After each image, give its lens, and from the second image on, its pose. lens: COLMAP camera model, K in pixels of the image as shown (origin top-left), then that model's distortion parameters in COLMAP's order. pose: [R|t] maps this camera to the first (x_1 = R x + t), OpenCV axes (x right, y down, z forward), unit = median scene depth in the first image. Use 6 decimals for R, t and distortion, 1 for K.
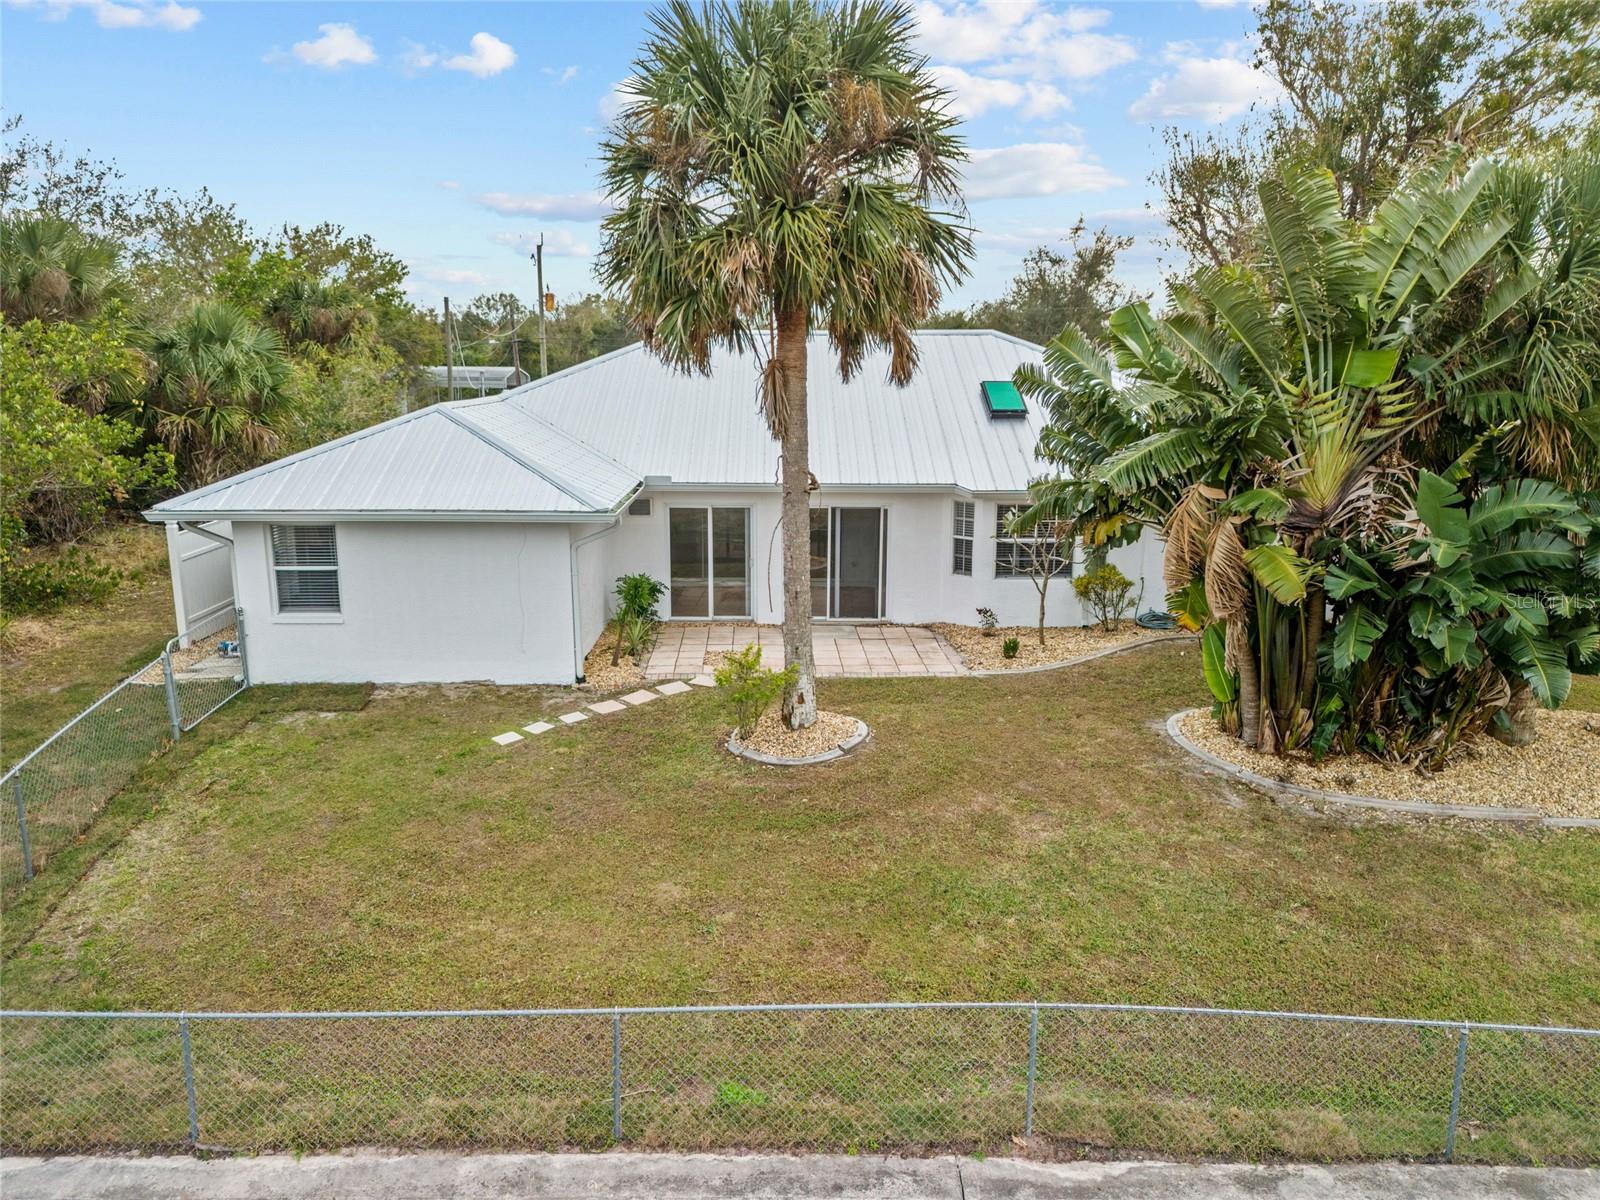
lens RADIAL K [[1180.9, 0, 768.2], [0, 1180.9, 602.2], [0, 0, 1]] dist [0.083427, -0.070073]
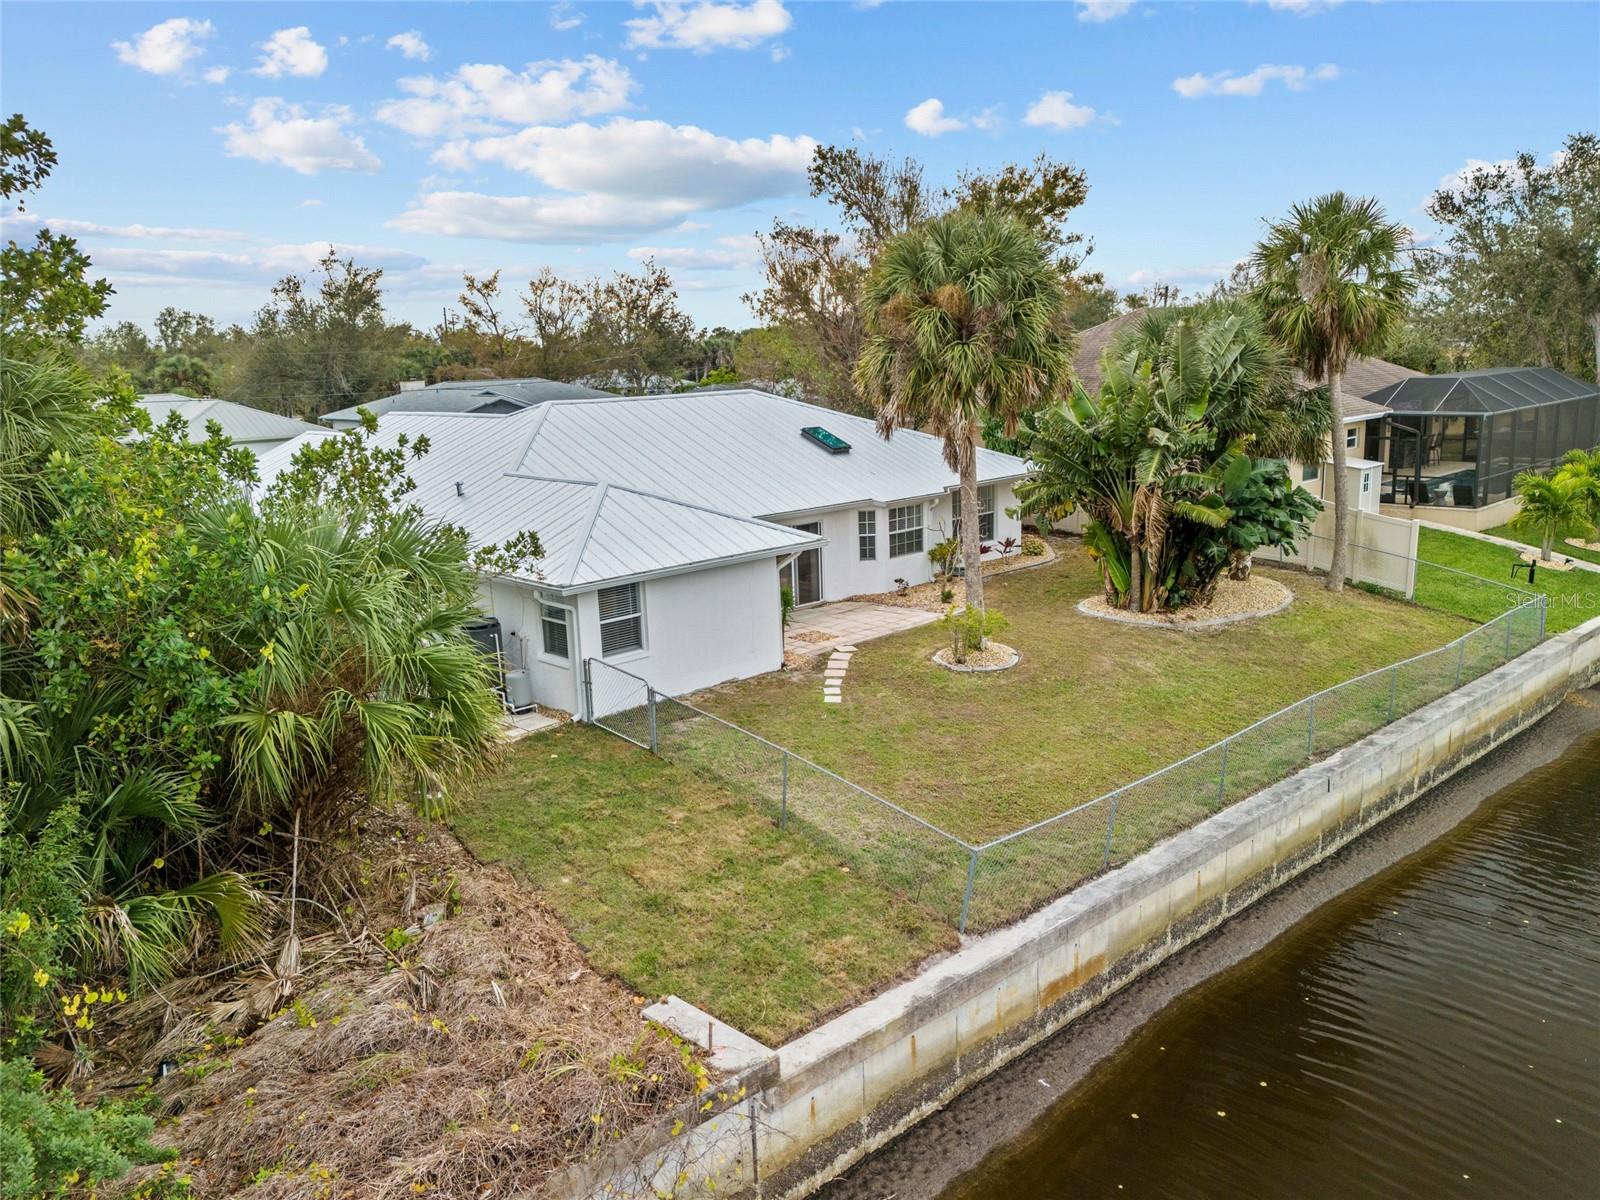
lens RADIAL K [[1246.7, 0, 778.0], [0, 1246.7, 599.7], [0, 0, 1]] dist [0.130187, -0.188241]
pose [[0.727722, -0.162093, 0.666444, -1.356886], [0.176817, 0.983166, 0.046052, -0.093492], [-0.662689, 0.084325, 0.744132, -0.107505]]
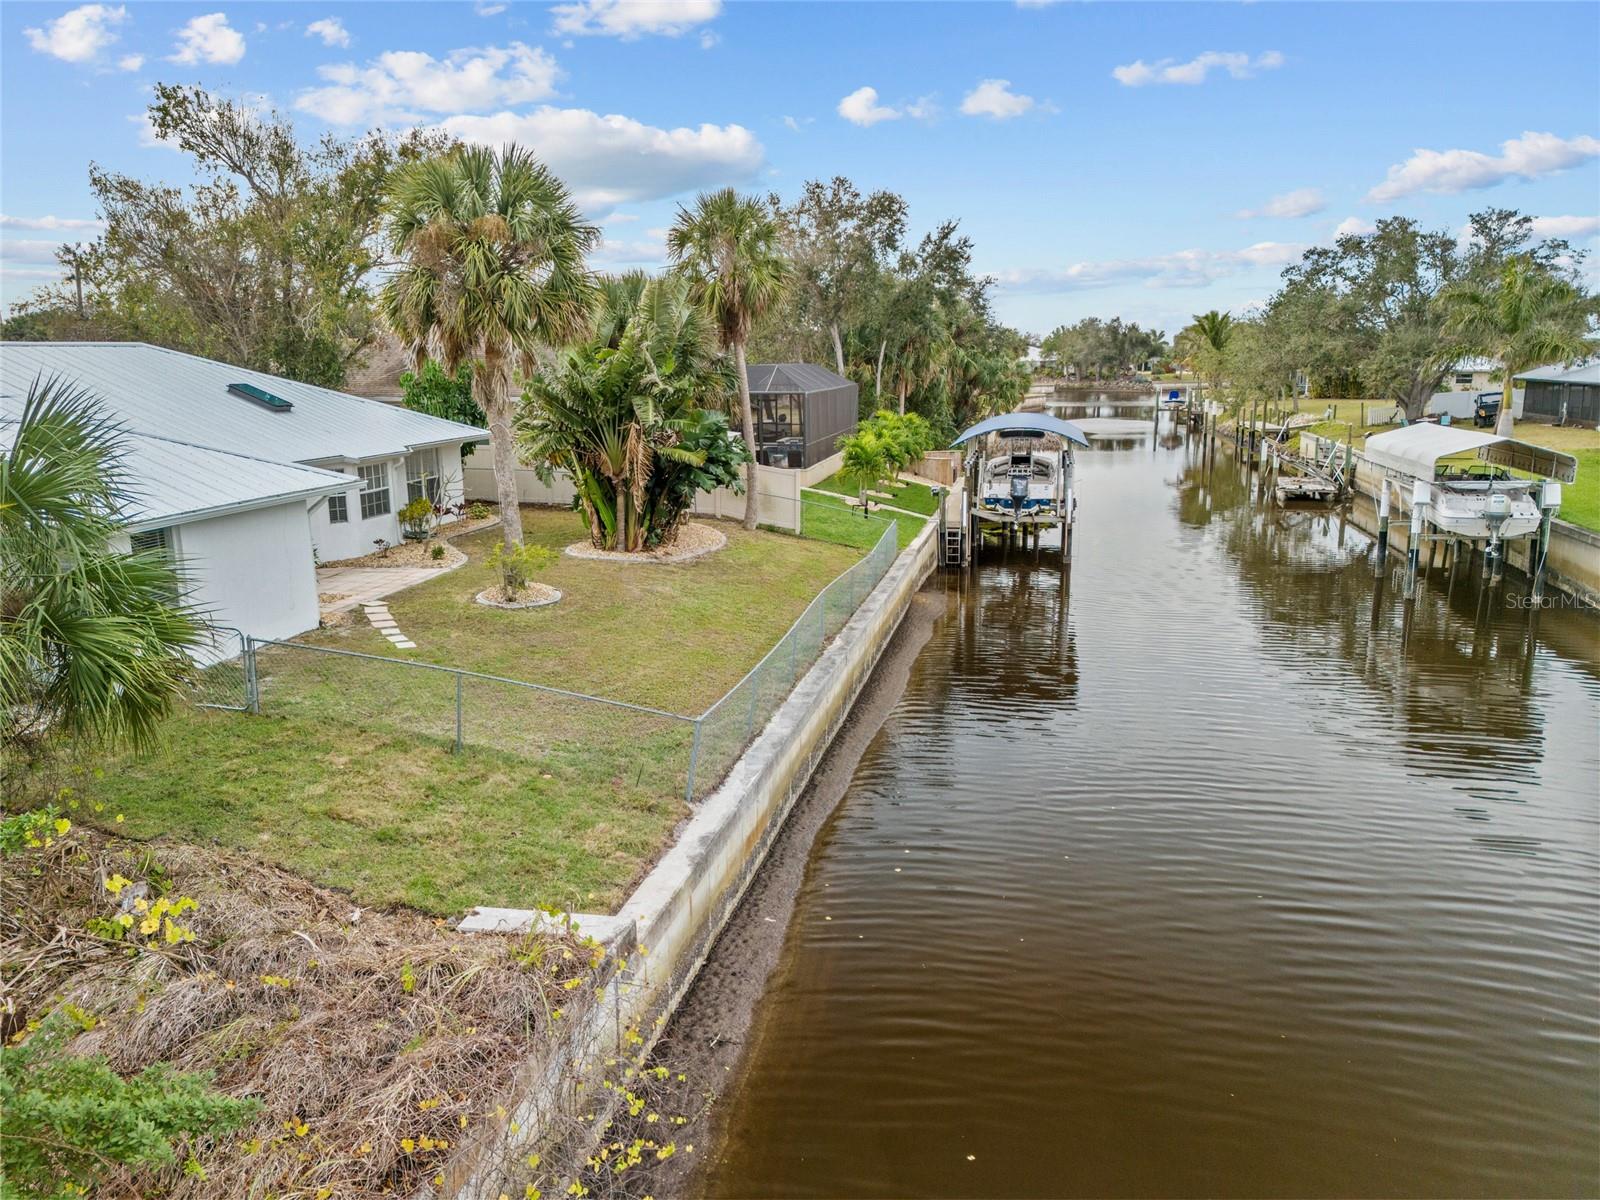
lens RADIAL K [[1207.5, 0, 817.2], [0, 1207.5, 591.7], [0, 0, 1]] dist [0.097445, -0.093749]
pose [[0.179980, -0.190925, 0.964964, -1.584982], [0.213856, 0.965113, 0.151067, -0.059203], [-0.960142, 0.179174, 0.214532, 0.250874]]
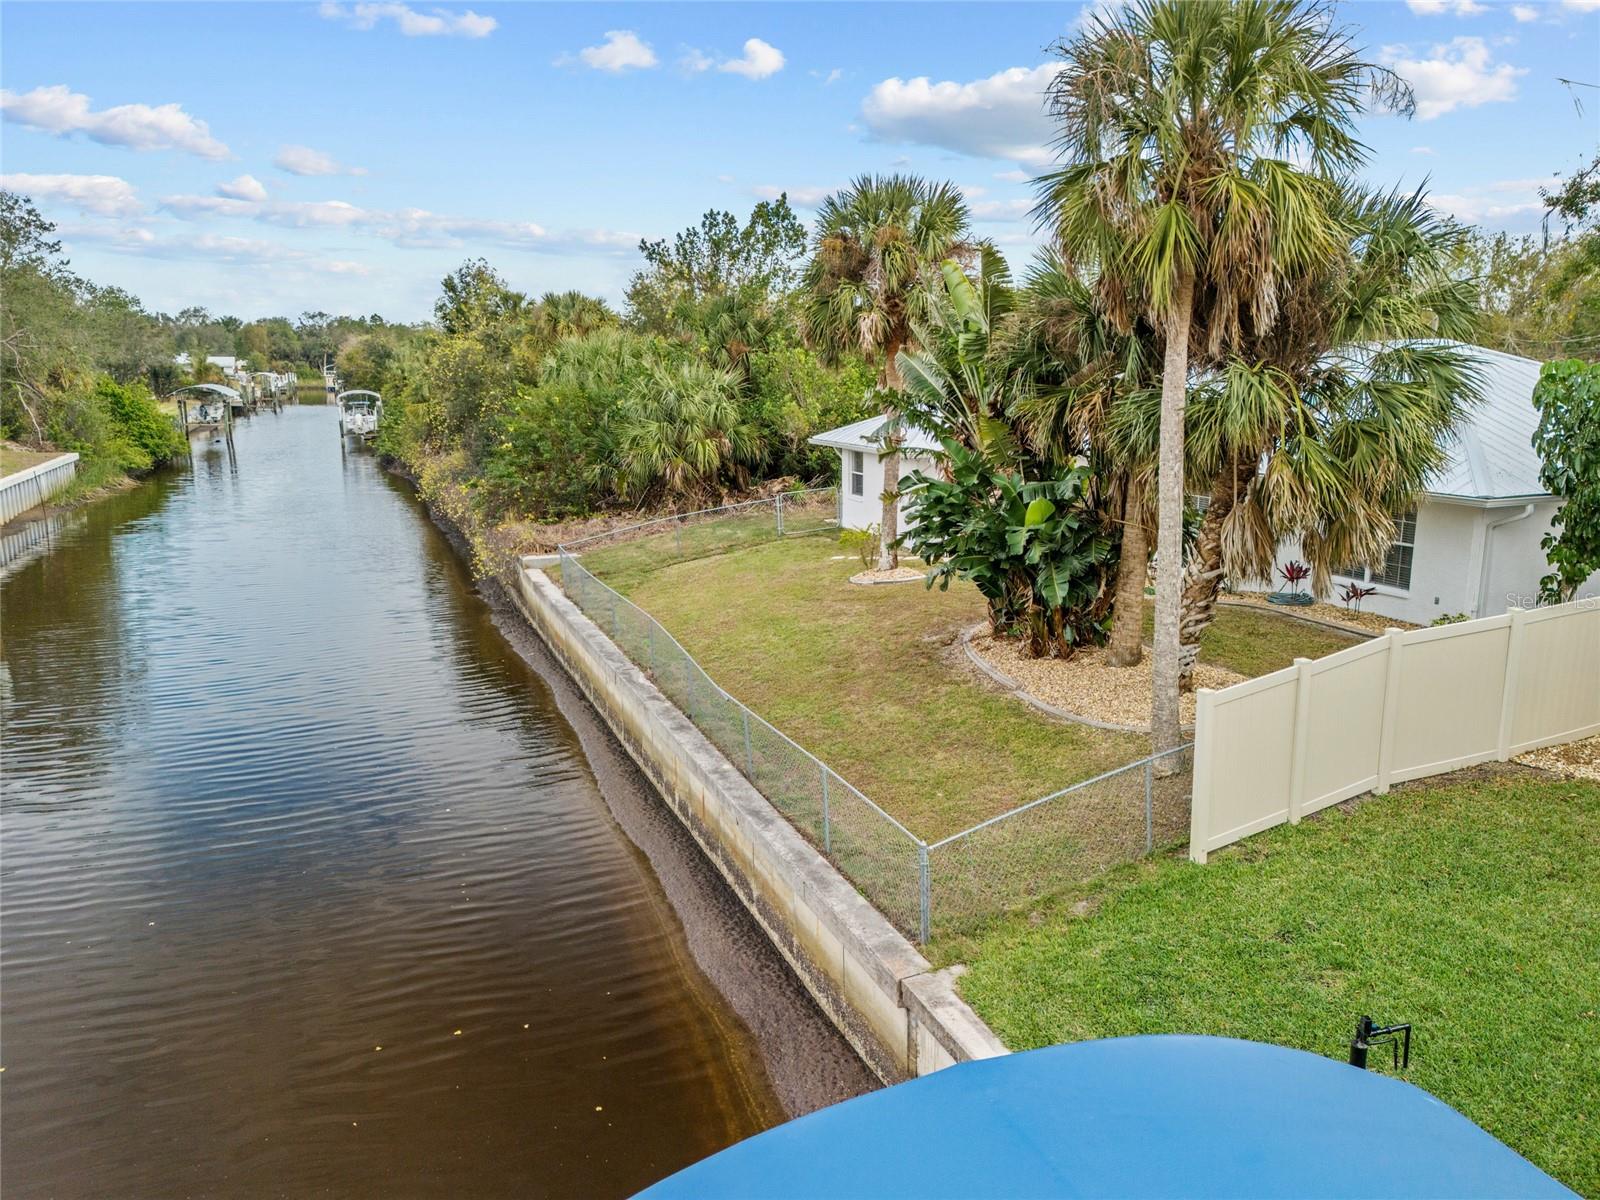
lens RADIAL K [[1207.5, 0, 817.2], [0, 1207.5, 591.7], [0, 0, 1]] dist [0.097445, -0.093749]
pose [[0.385571, 0.185945, -0.903748, 1.738849], [-0.198675, 0.973238, 0.115481, -0.063269], [0.901035, 0.135026, 0.412195, 0.138385]]
